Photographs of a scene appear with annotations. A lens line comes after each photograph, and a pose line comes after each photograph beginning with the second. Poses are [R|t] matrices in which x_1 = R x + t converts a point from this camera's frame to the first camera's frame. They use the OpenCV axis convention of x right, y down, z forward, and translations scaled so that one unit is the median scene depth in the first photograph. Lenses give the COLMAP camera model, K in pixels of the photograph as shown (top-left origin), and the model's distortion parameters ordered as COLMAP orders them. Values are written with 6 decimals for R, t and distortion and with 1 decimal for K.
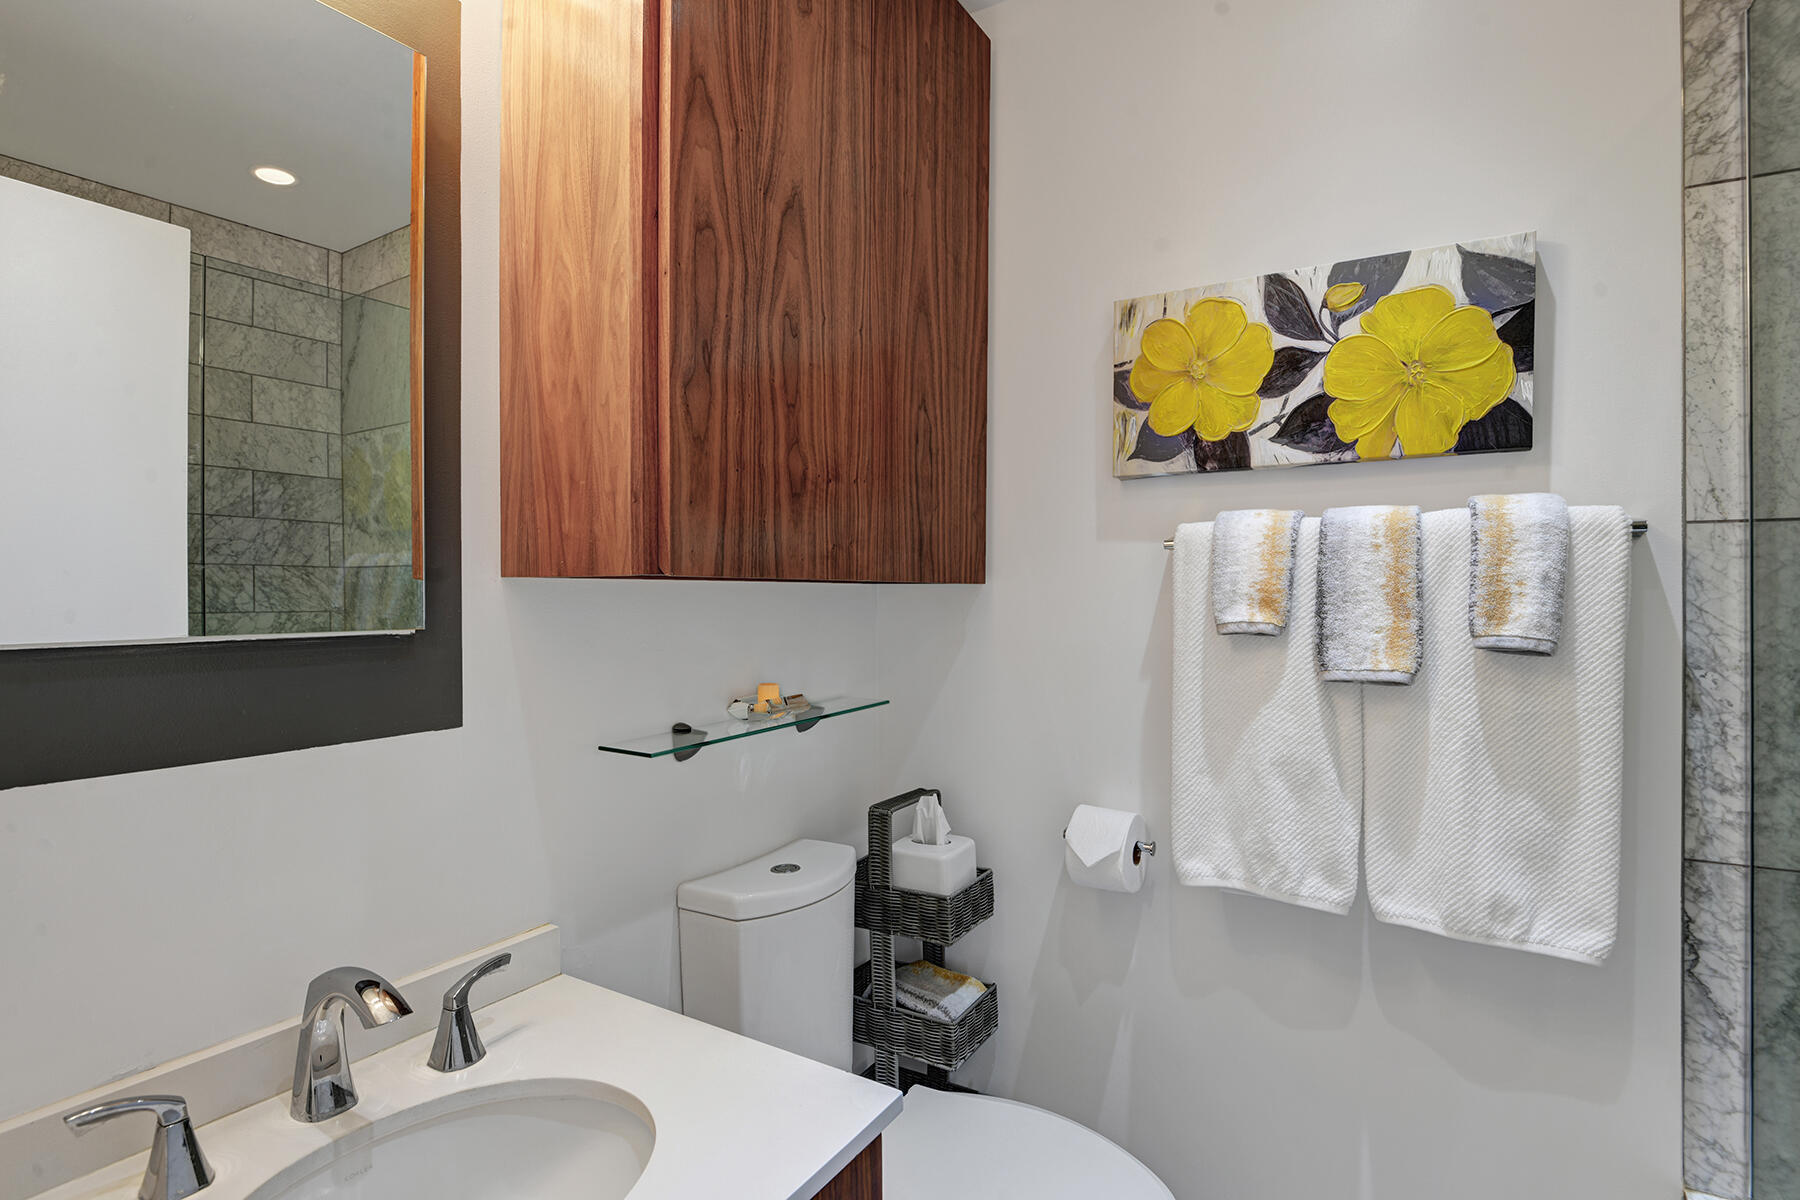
lens RADIAL K [[878.1, 0, 897.0], [0, 878.1, 600.3], [0, 0, 1]] dist [-0.030923, -0.003321]
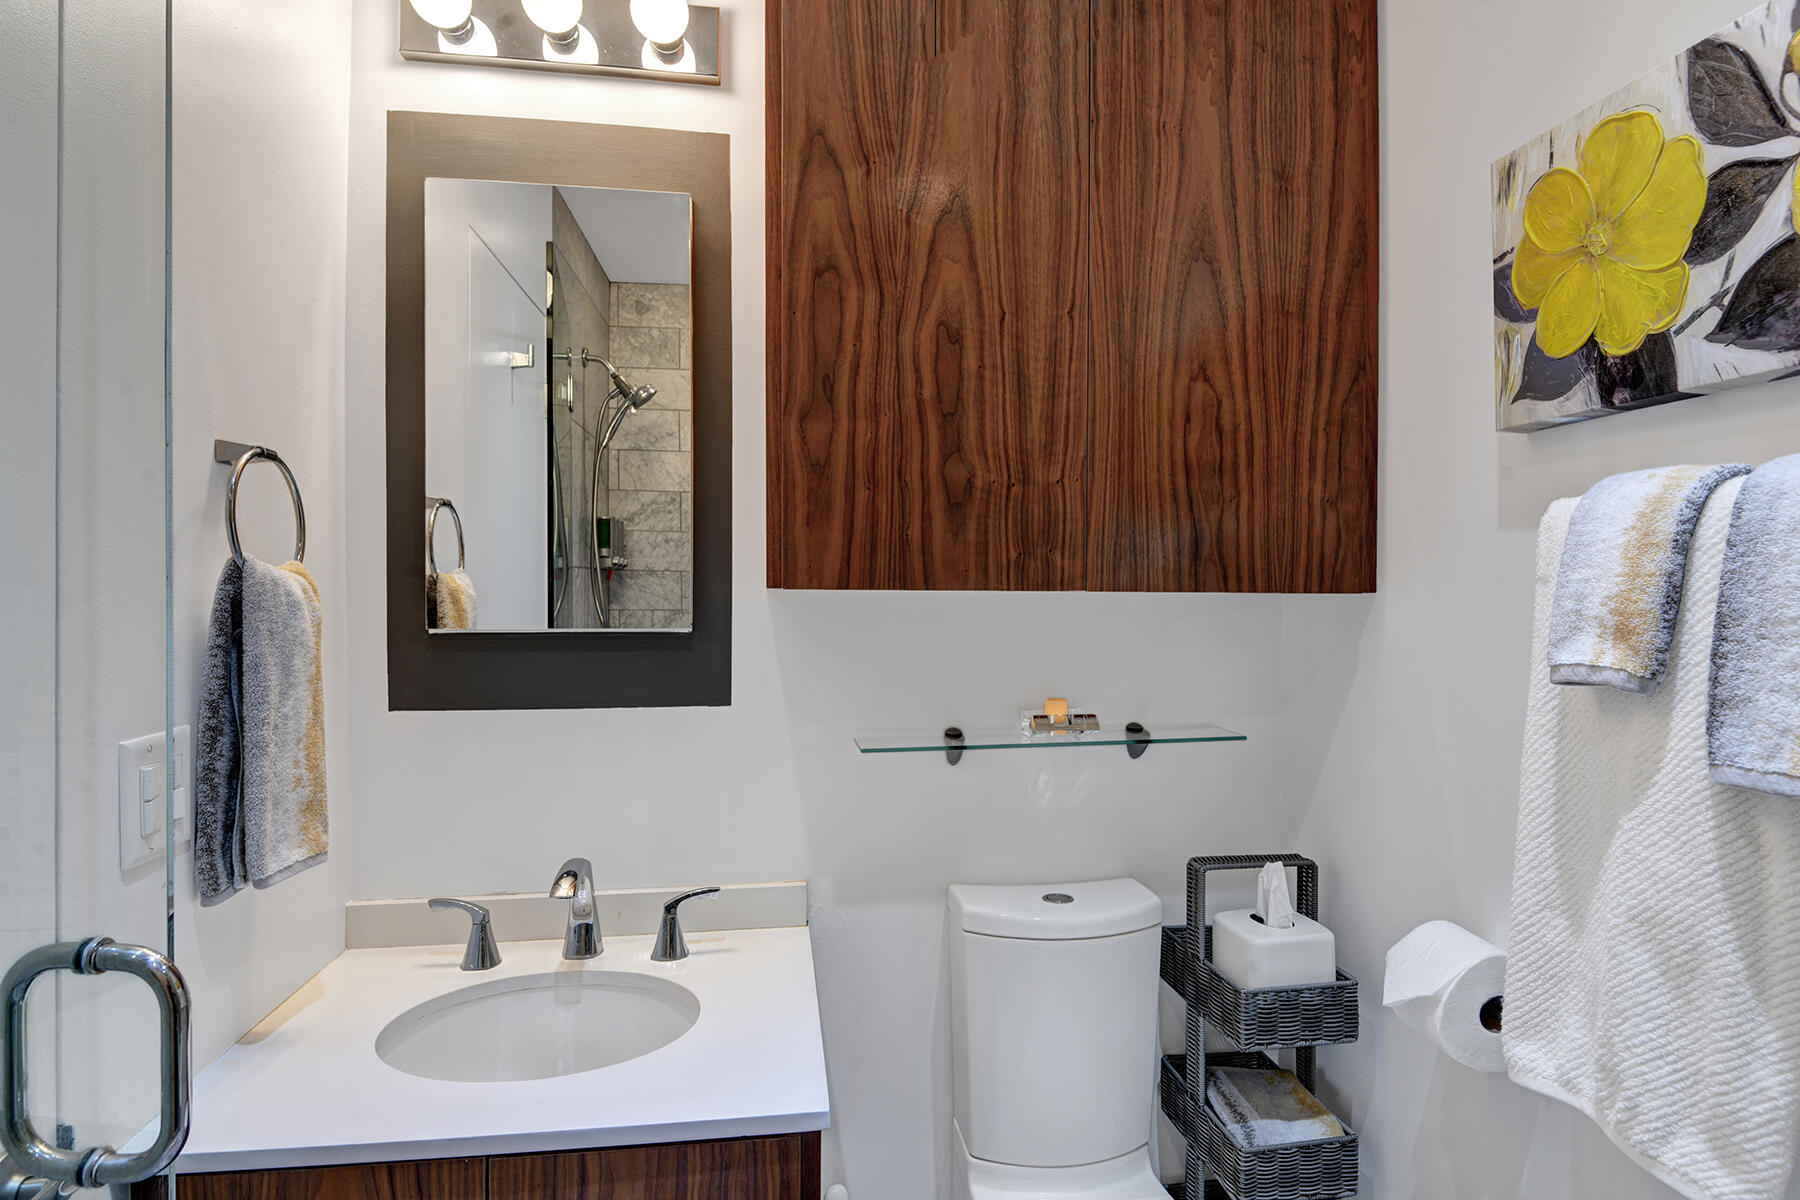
lens RADIAL K [[952.8, 0, 895.5], [0, 952.8, 595.1], [0, 0, 1]] dist [-0.016257, -0.007974]
pose [[0.639628, 0.008577, -0.768636, 0.580328], [-0.008517, 0.999955, 0.004070, -0.020092], [0.768637, 0.003943, 0.639673, 0.234996]]
